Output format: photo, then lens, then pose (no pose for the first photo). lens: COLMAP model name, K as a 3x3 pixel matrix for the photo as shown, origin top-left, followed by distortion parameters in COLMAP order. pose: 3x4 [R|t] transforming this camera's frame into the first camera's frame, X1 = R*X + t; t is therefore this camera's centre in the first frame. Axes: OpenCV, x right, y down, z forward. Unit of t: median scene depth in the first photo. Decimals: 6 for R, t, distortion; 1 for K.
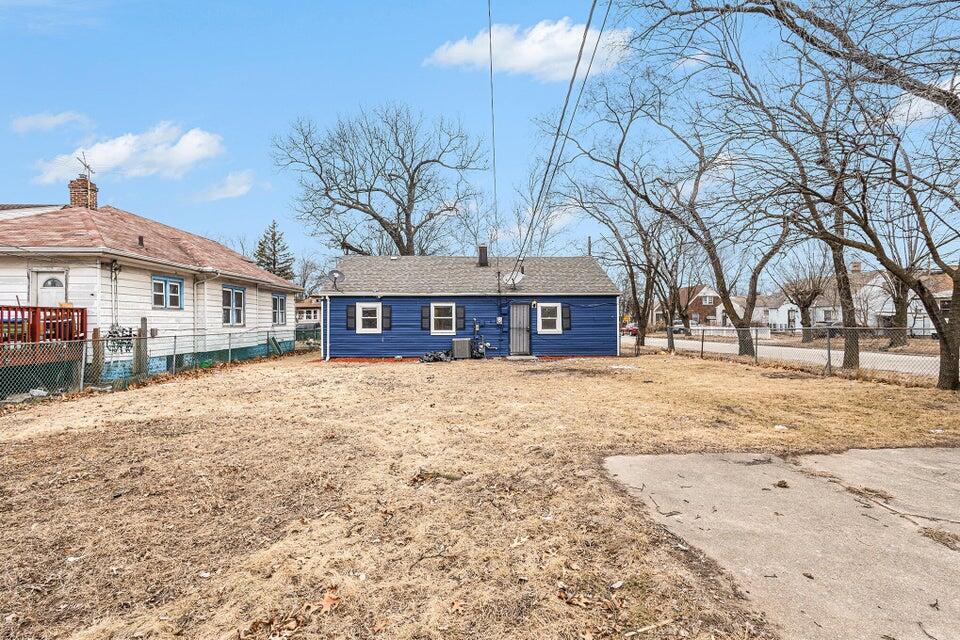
lens RADIAL K [[441.0, 0, 477.7], [0, 441.0, 317.7], [0, 0, 1]] dist [0.042412, 0.001498]
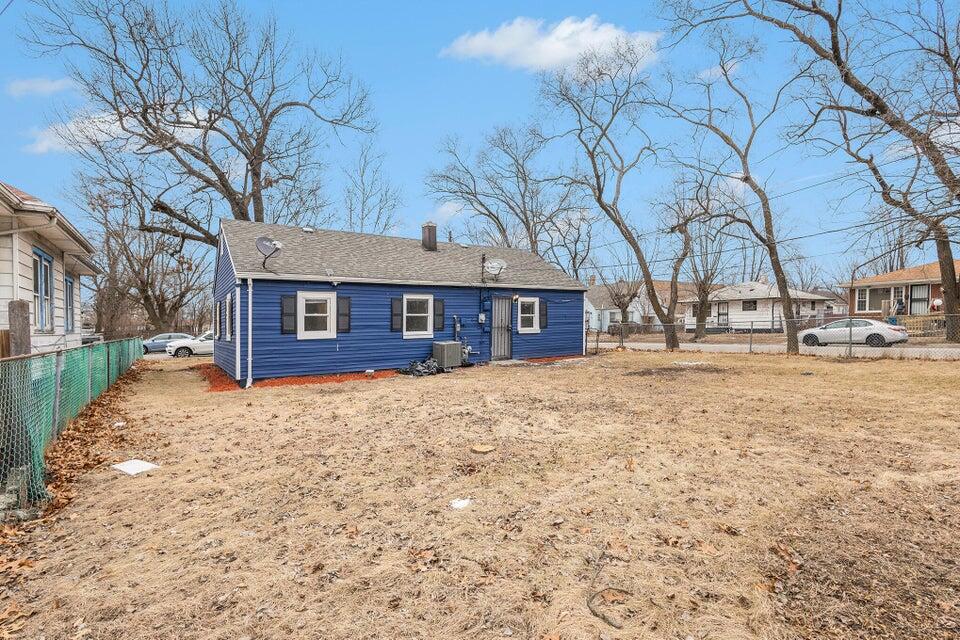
lens RADIAL K [[441.0, 0, 481.0], [0, 441.0, 320.6], [0, 0, 1]] dist [0.042412, 0.001498]
pose [[0.864766, -0.007452, 0.502120, -0.357868], [-0.000521, 0.999876, 0.015738, -0.001710], [-0.502175, -0.013871, 0.864655, 0.301658]]
